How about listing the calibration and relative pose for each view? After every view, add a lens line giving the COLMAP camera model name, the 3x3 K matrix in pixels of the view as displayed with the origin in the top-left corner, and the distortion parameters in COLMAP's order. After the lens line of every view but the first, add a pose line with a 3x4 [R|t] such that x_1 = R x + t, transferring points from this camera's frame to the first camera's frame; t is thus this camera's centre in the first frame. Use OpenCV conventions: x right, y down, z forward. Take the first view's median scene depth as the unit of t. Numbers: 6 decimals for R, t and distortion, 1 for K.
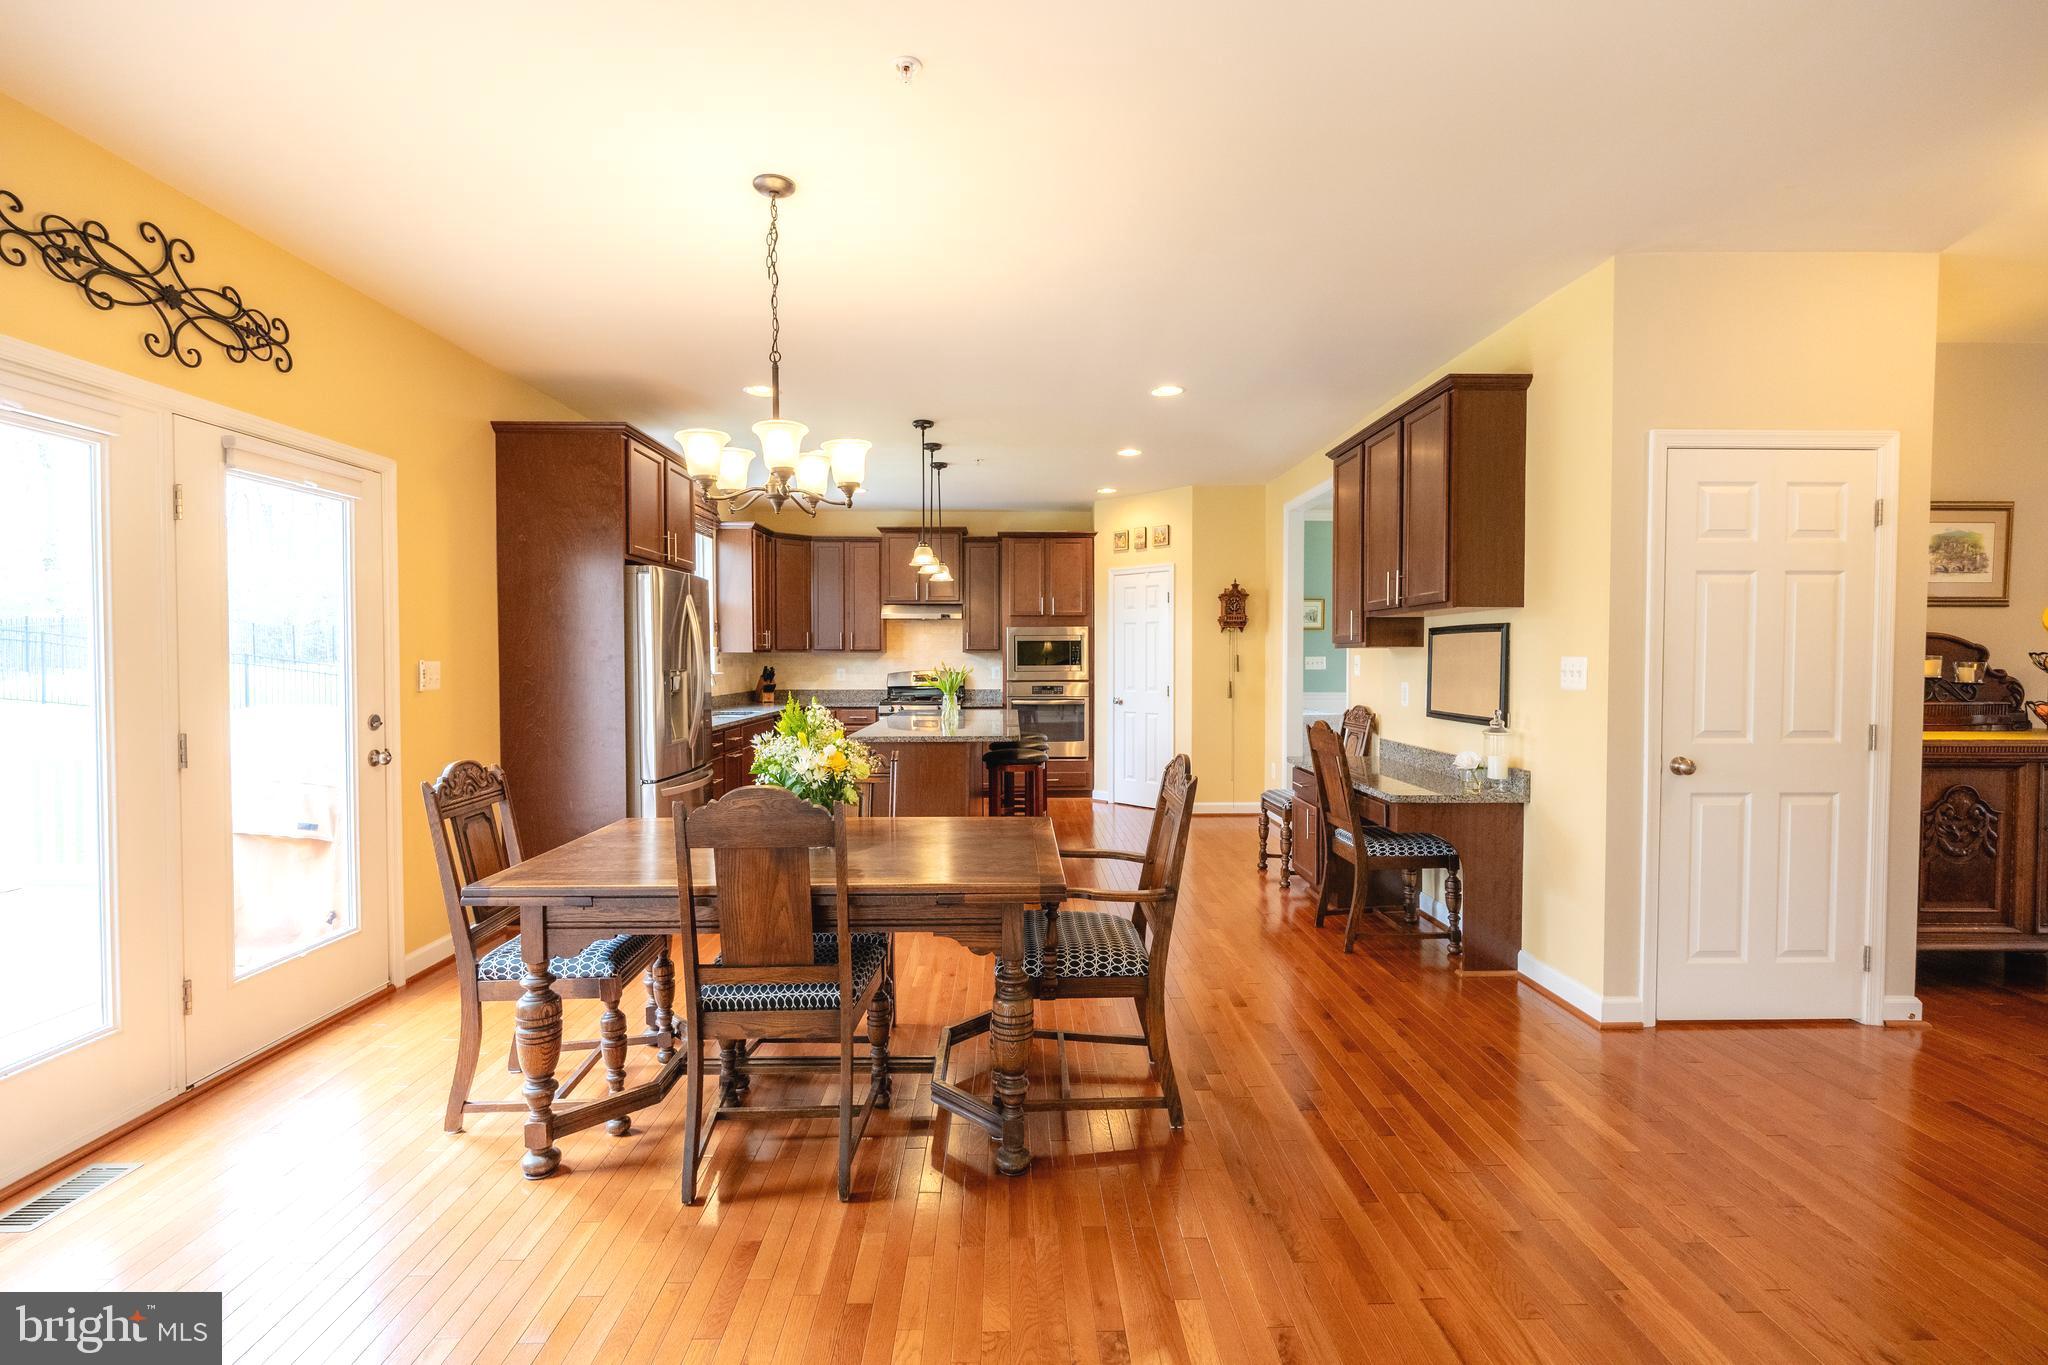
lens RADIAL K [[901.3, 0, 1024.9], [0, 901.3, 682.1], [0, 0, 1]] dist [-0.008121, -0.003309]
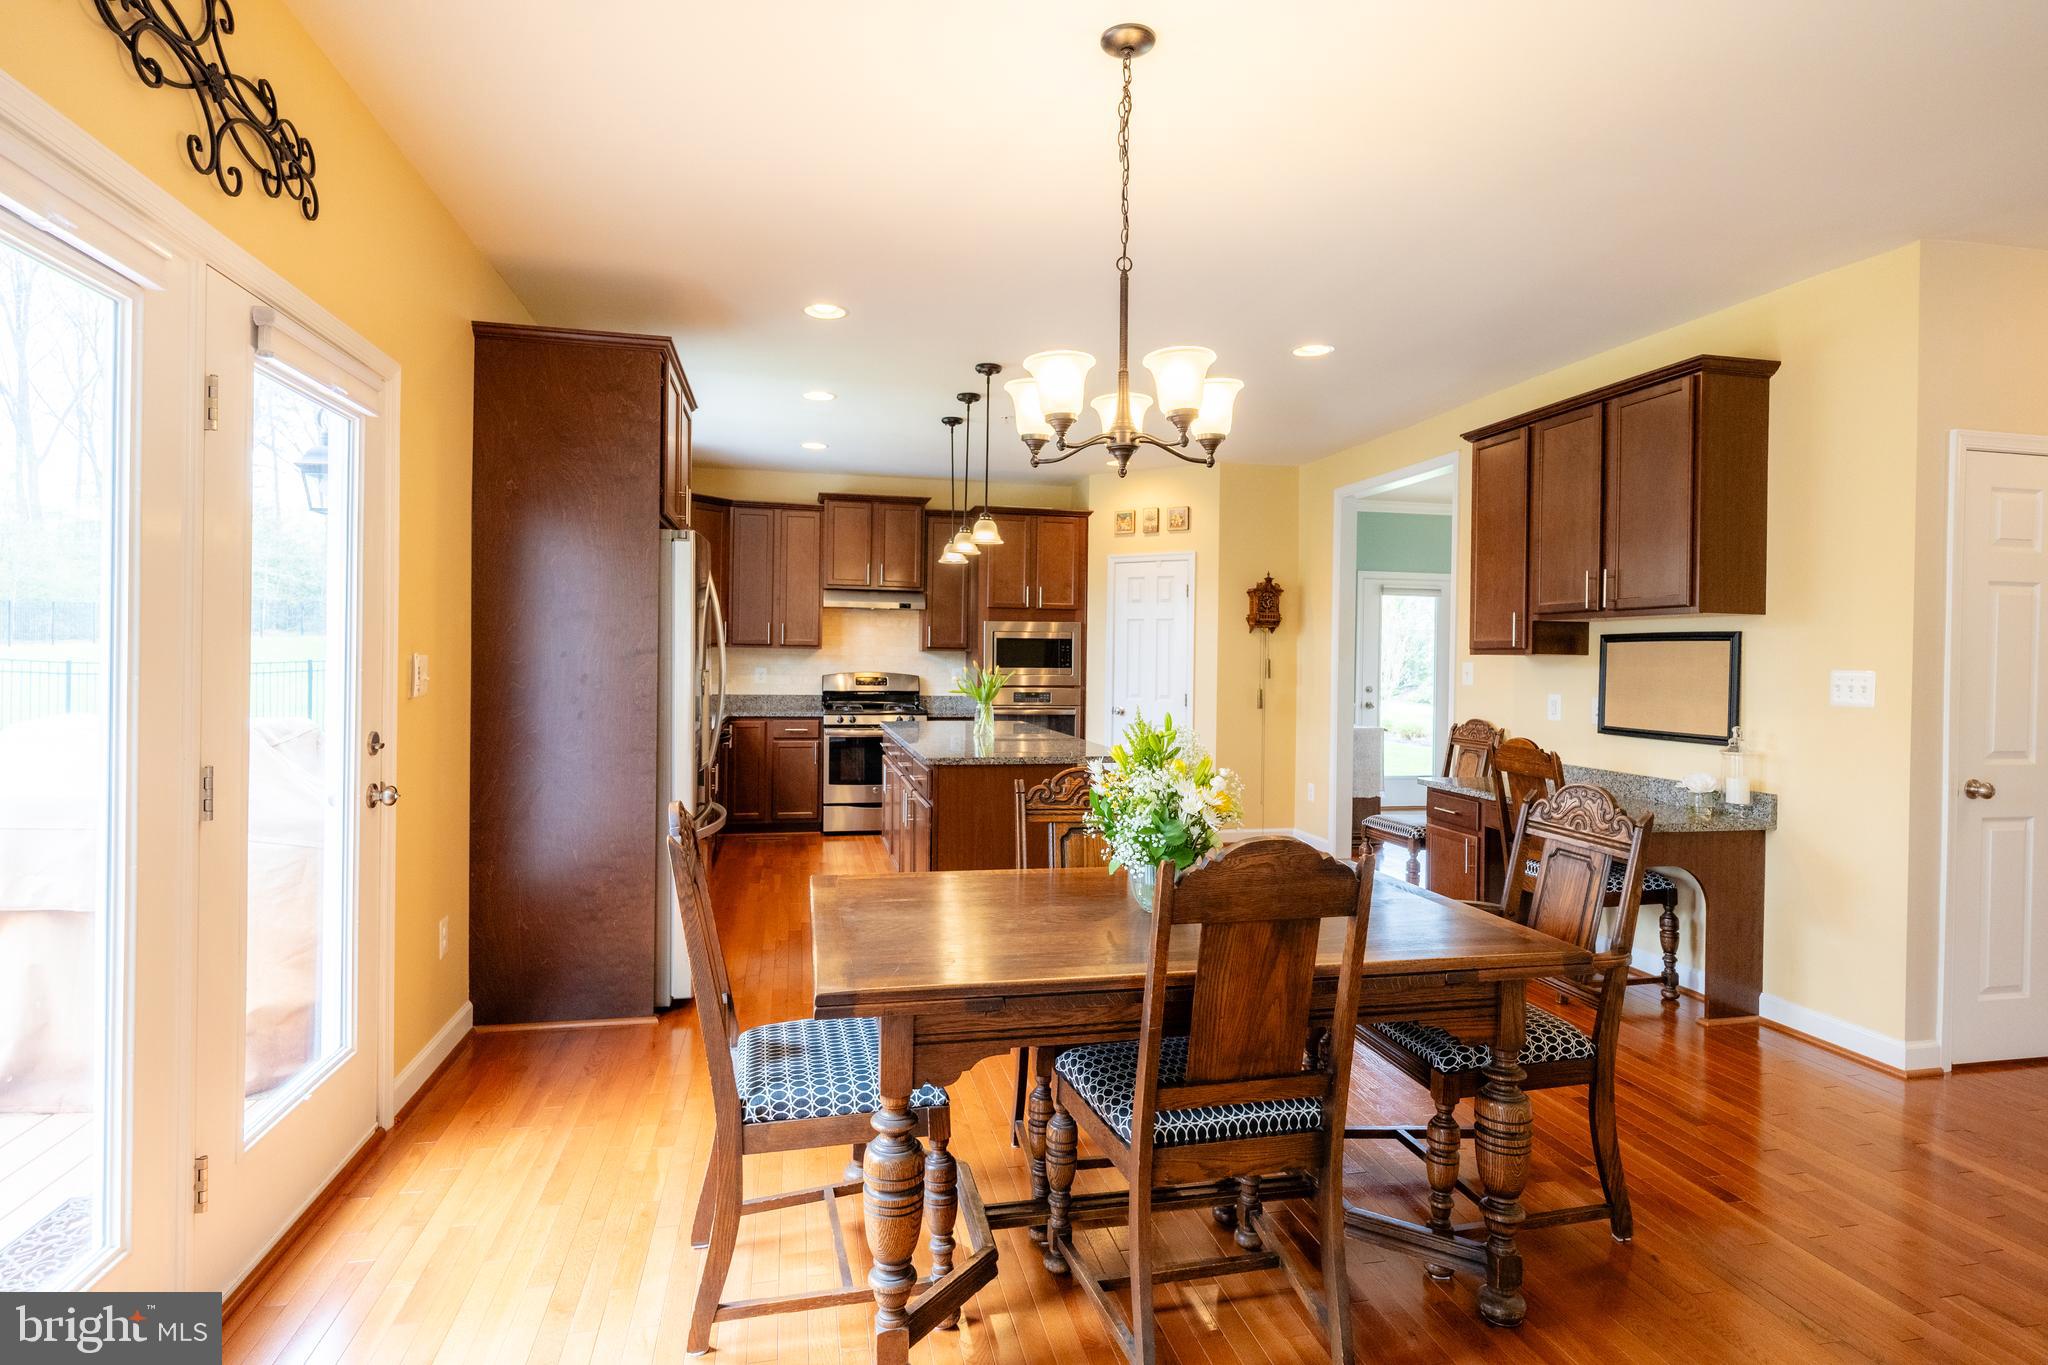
lens RADIAL K [[1061.4, 0, 1040.0], [0, 1061.4, 667.1], [0, 0, 1]] dist [-0.014965, 0.000729]
pose [[0.978998, 0.013513, 0.203423, -0.369311], [-0.009896, 0.999775, -0.018789, -0.003044], [-0.203631, 0.016381, 0.978911, 0.103763]]
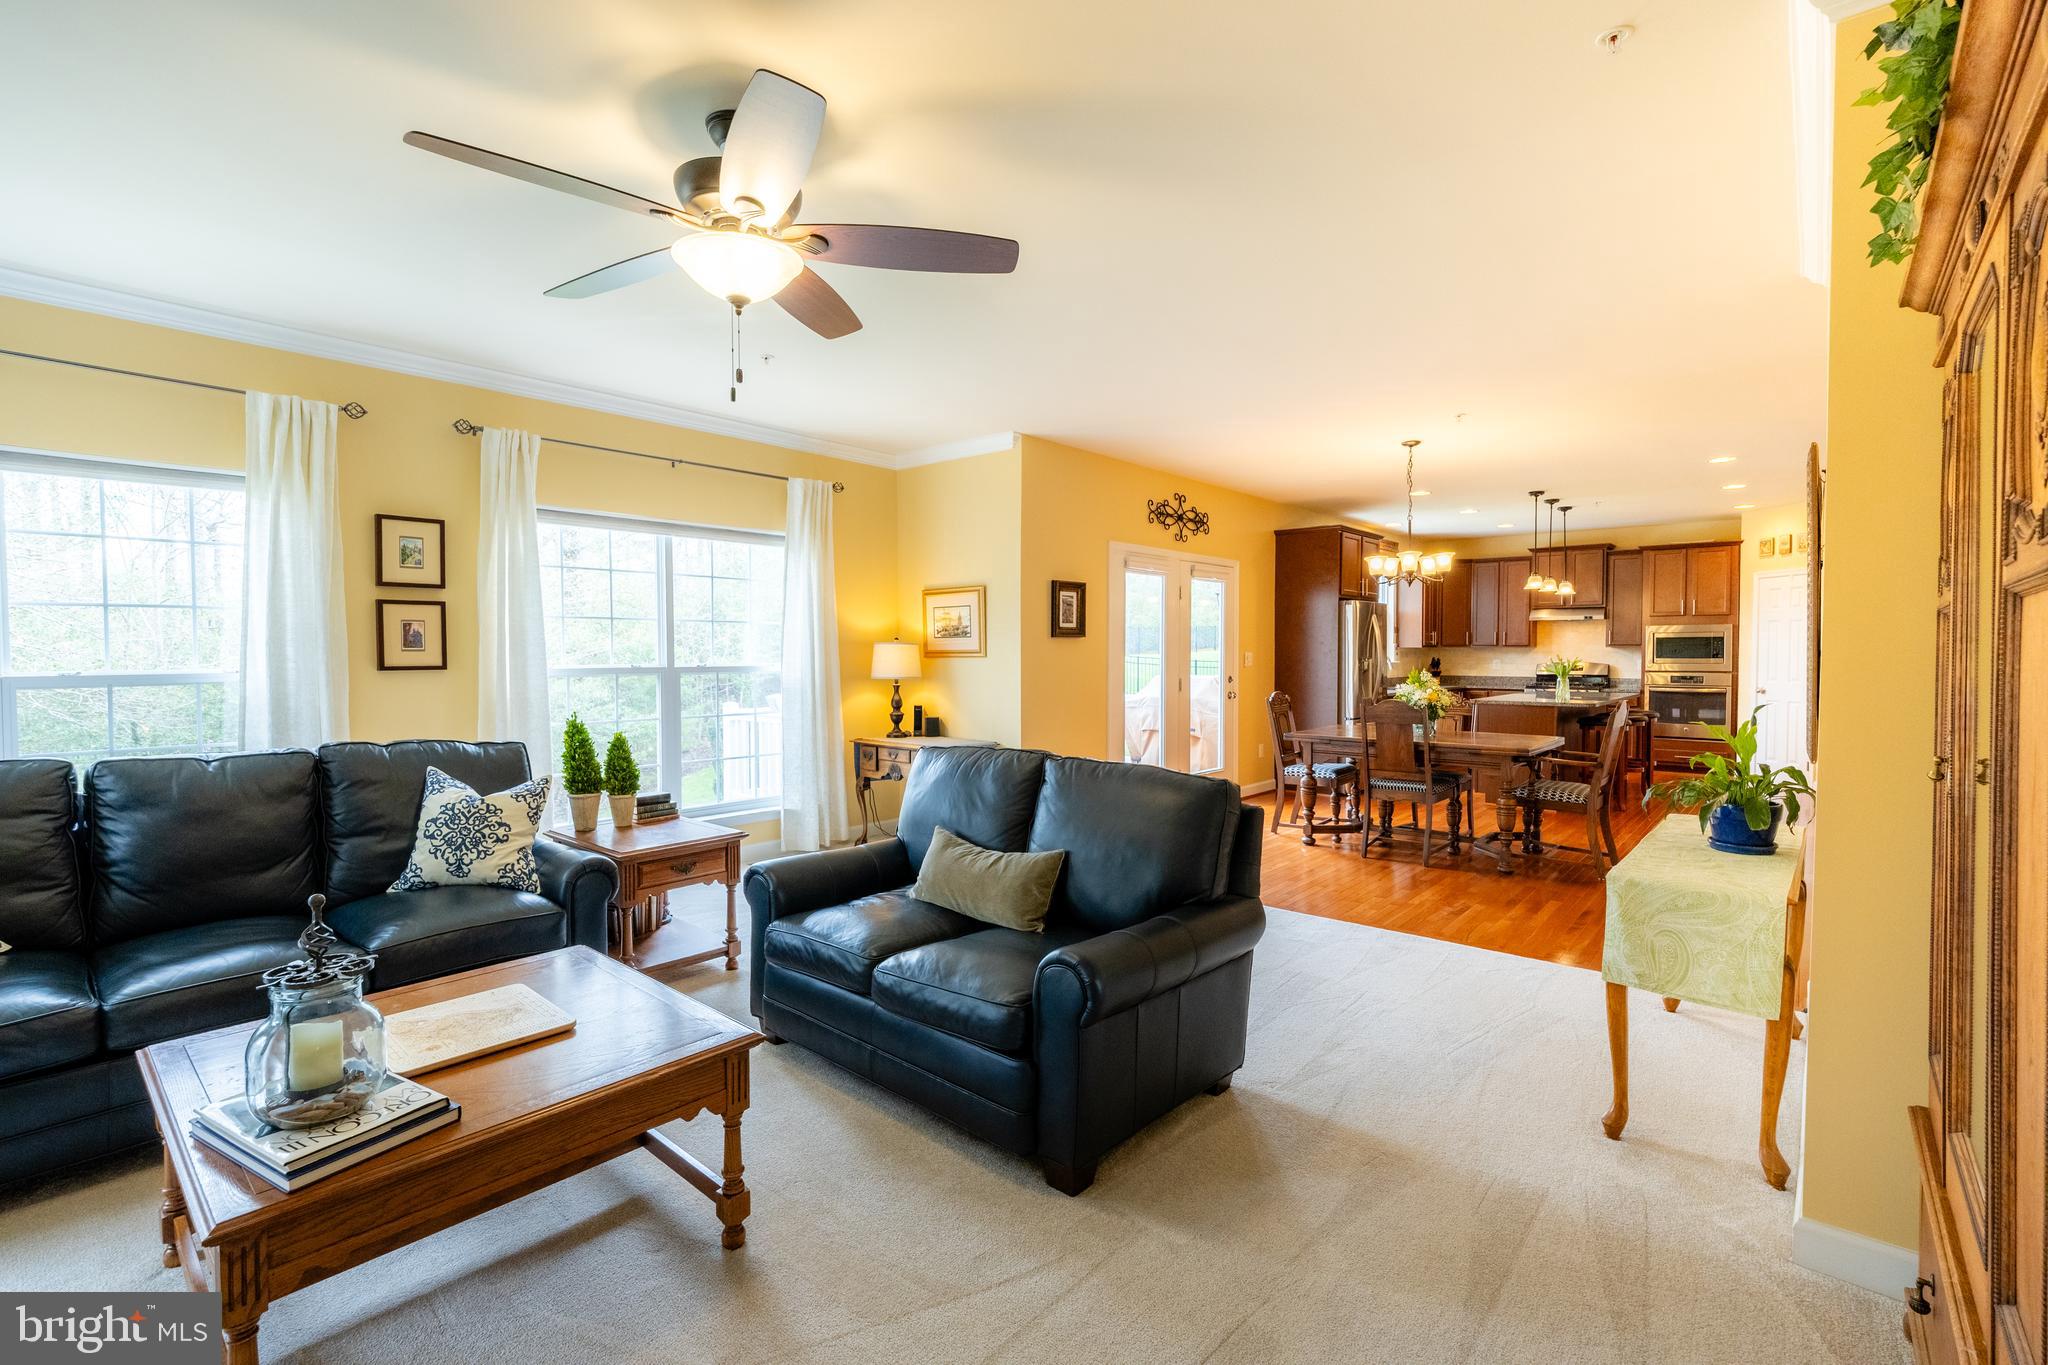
lens RADIAL K [[901.3, 0, 1025.2], [0, 901.3, 672.7], [0, 0, 1]] dist [-0.008121, -0.003309]
pose [[0.739316, 0.017205, -0.673139, 0.383352], [-0.019626, 0.999799, 0.003998, 0.026904], [0.673073, 0.010256, 0.739505, -0.942968]]
